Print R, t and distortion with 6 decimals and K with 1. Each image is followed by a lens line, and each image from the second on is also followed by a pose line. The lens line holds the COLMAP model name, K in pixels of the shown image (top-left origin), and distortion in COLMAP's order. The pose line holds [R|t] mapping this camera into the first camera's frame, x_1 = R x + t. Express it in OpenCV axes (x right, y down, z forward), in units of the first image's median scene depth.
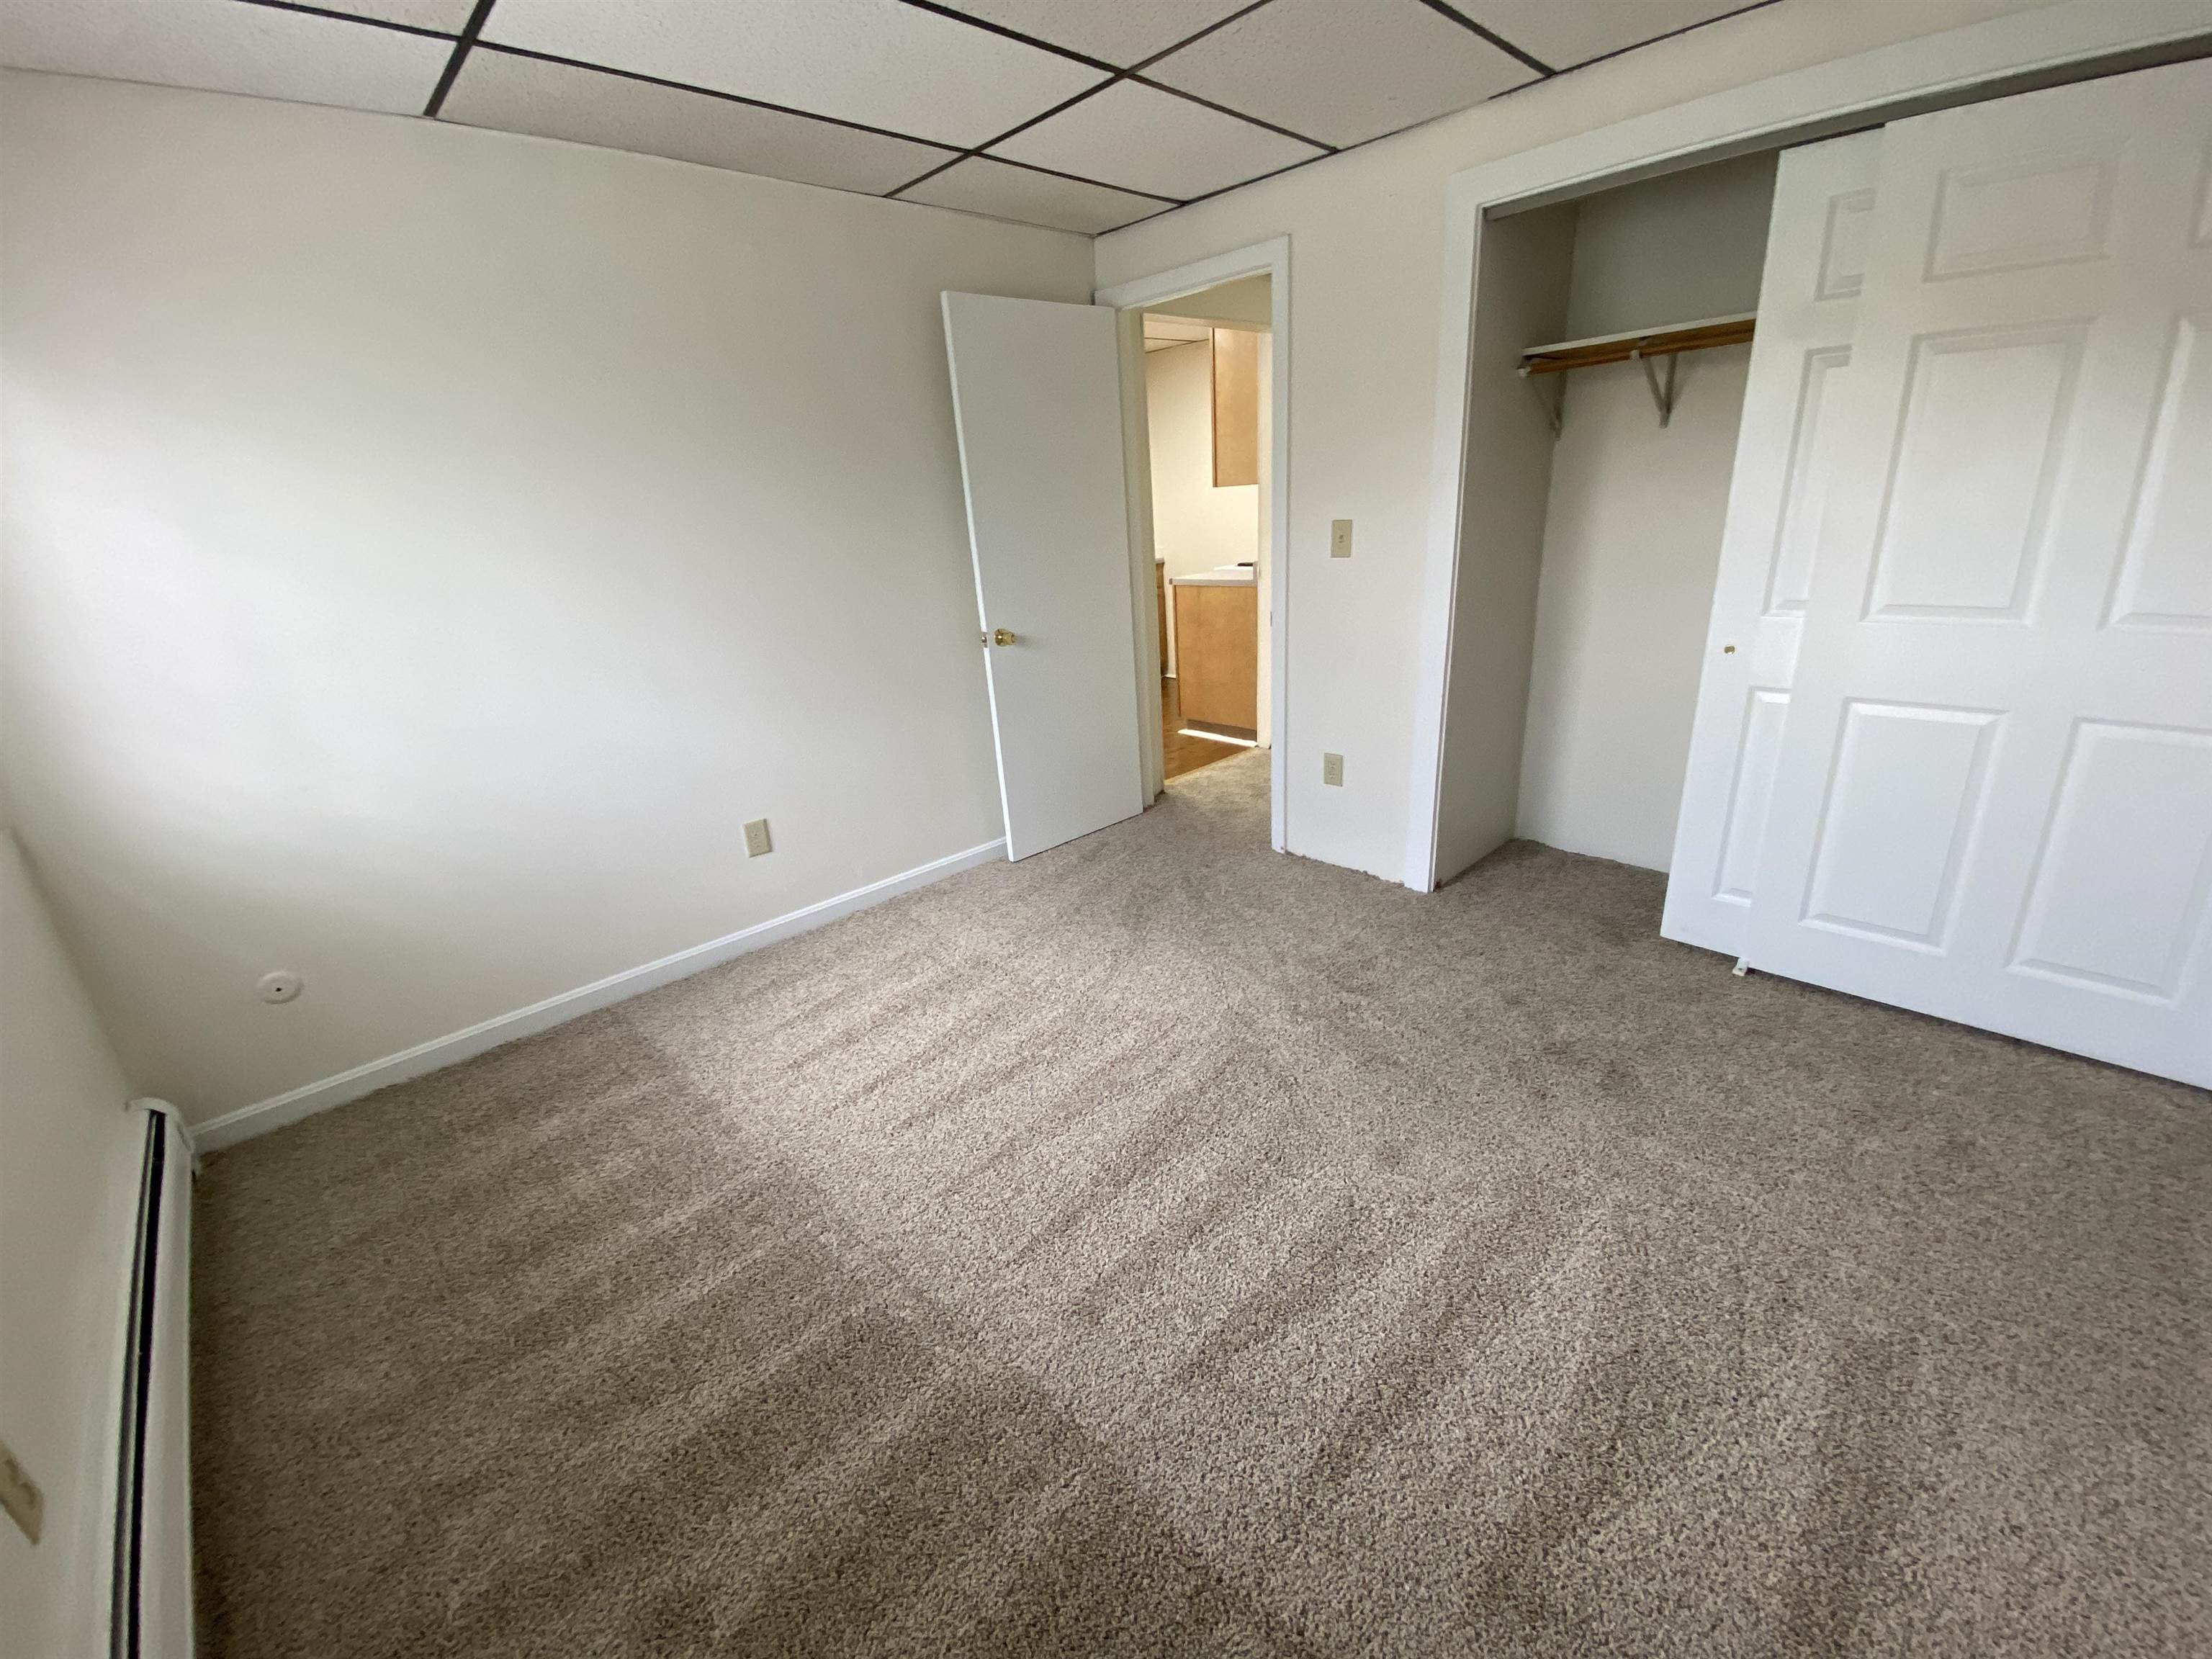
lens RADIAL K [[907.6, 0, 1104.6], [0, 907.6, 828.9], [0, 0, 1]] dist [0.030013, -0.021845]
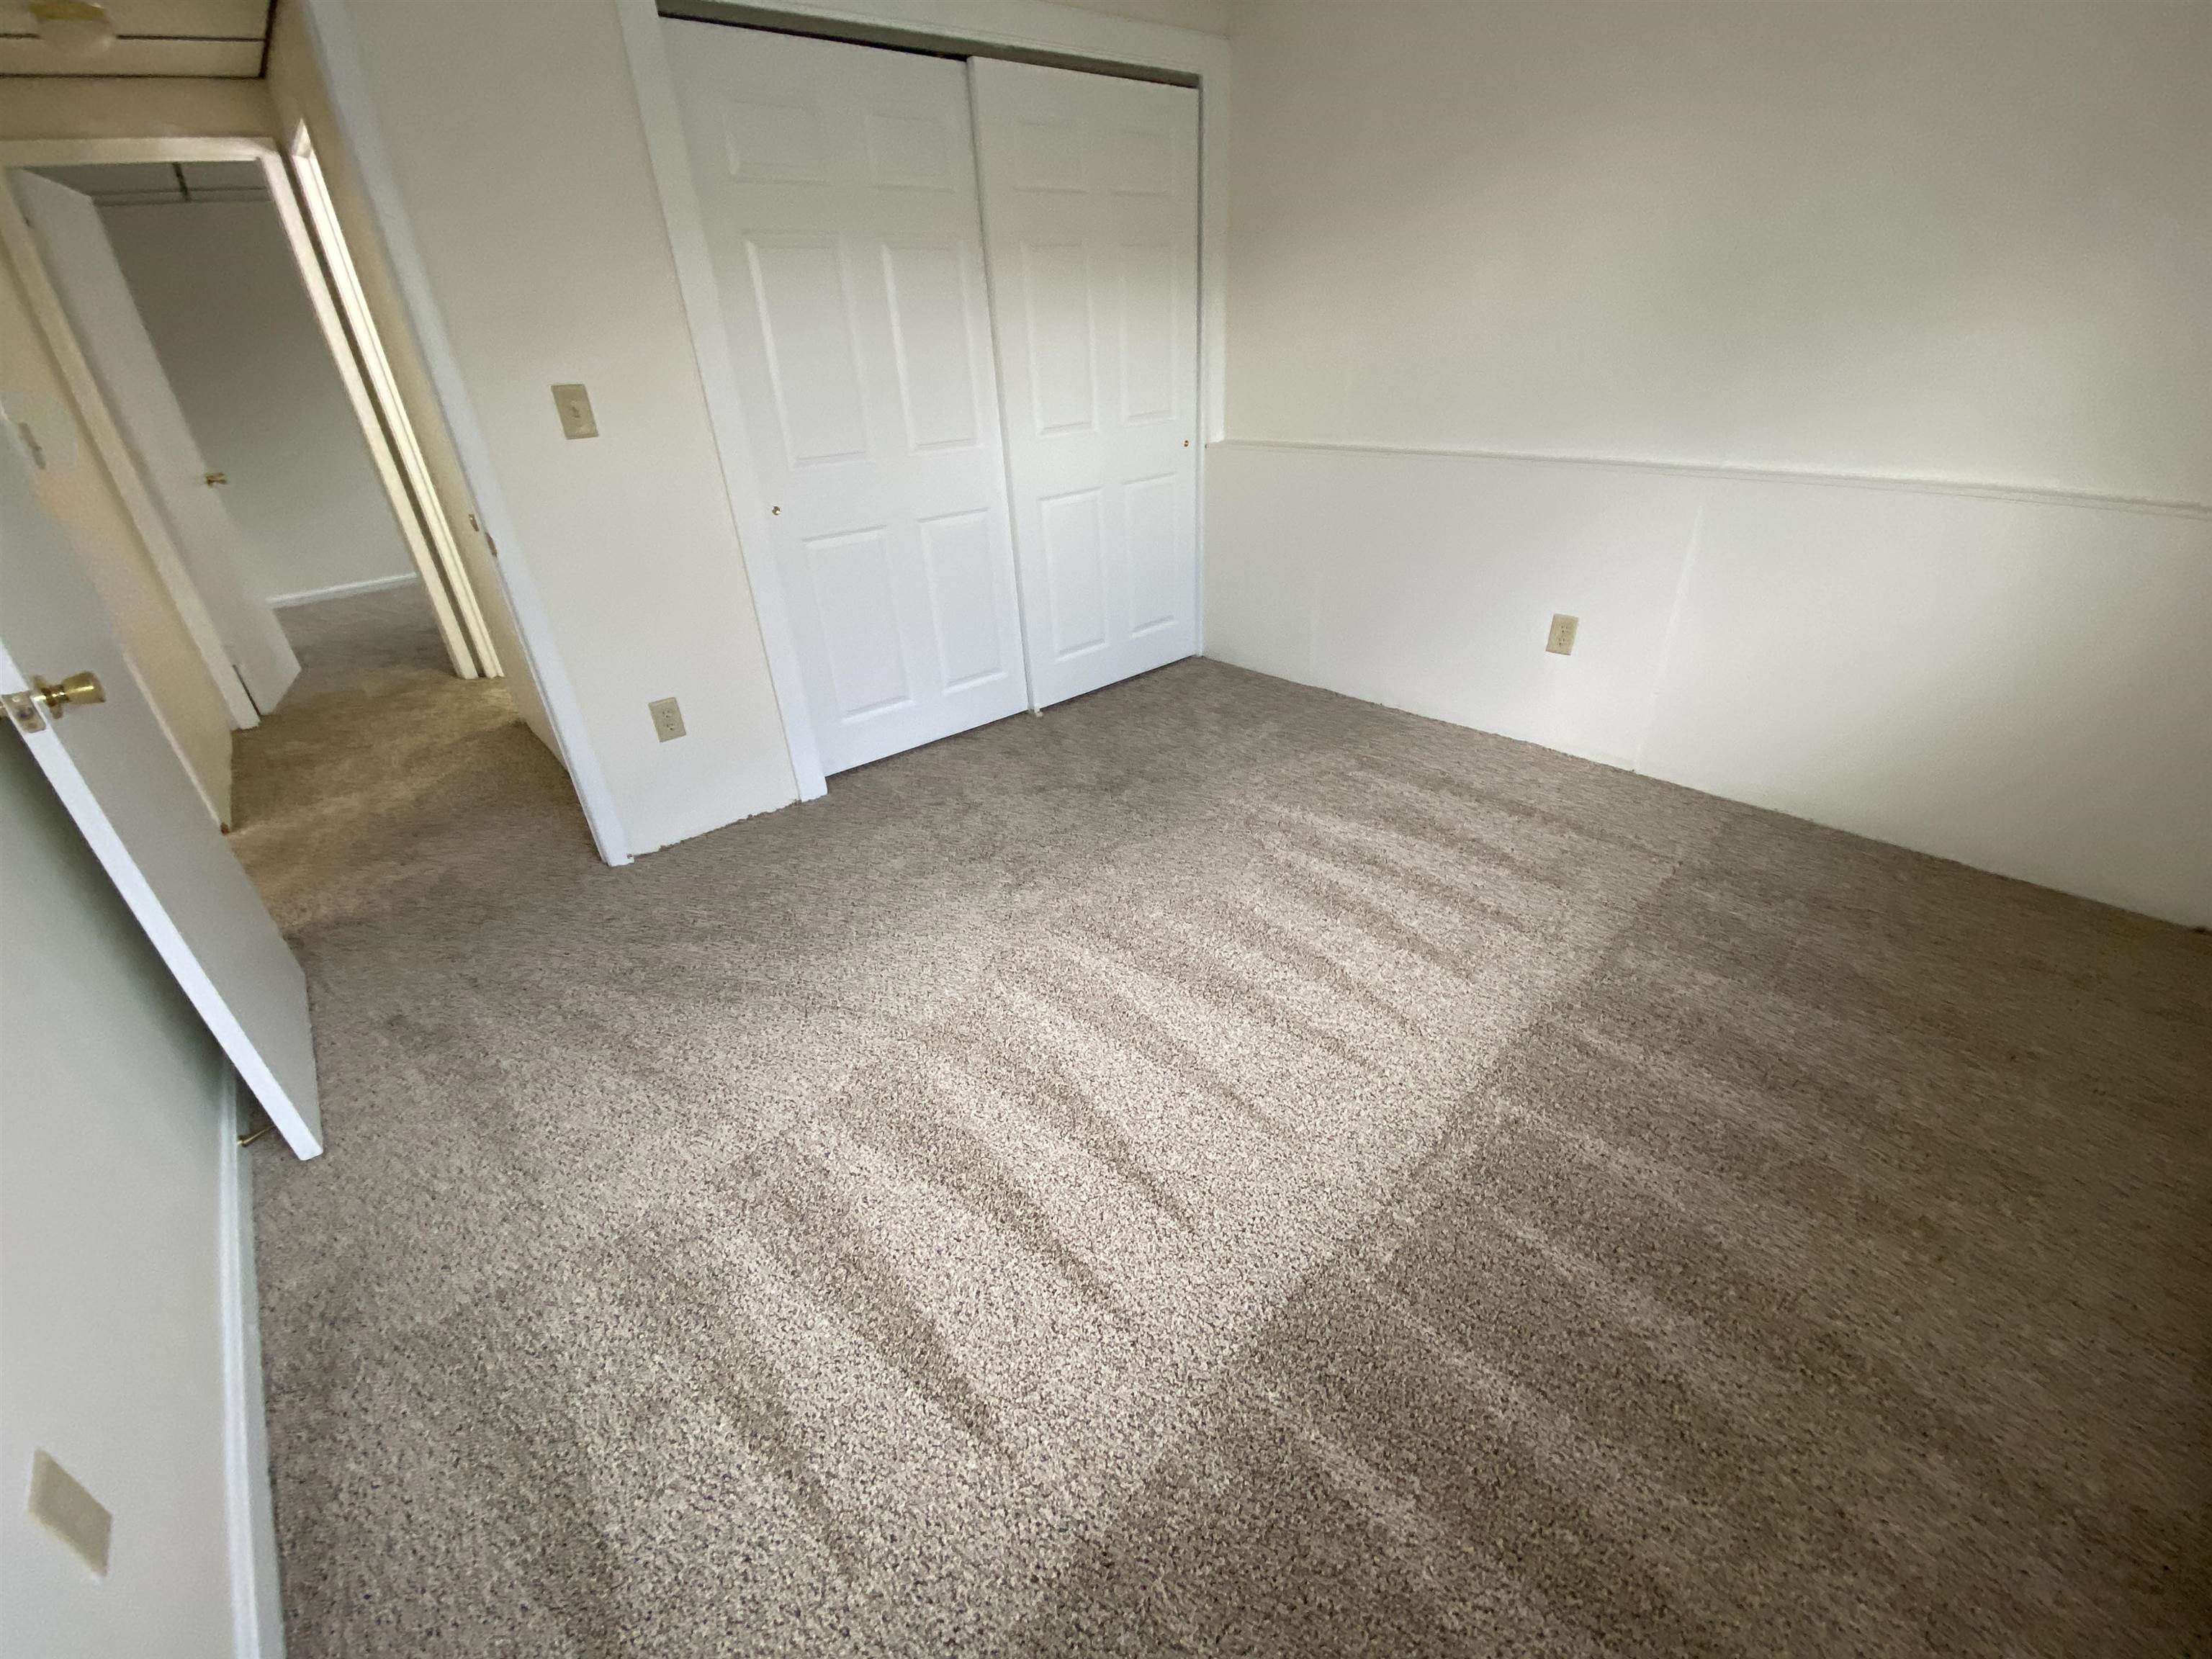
lens RADIAL K [[907.6, 0, 1104.6], [0, 907.6, 828.9], [0, 0, 1]] dist [0.030013, -0.021845]
pose [[0.032921, -0.419807, 0.907016, -0.608744], [0.386378, 0.842297, 0.375829, -0.169906], [-0.921753, 0.338079, 0.189933, 0.666447]]
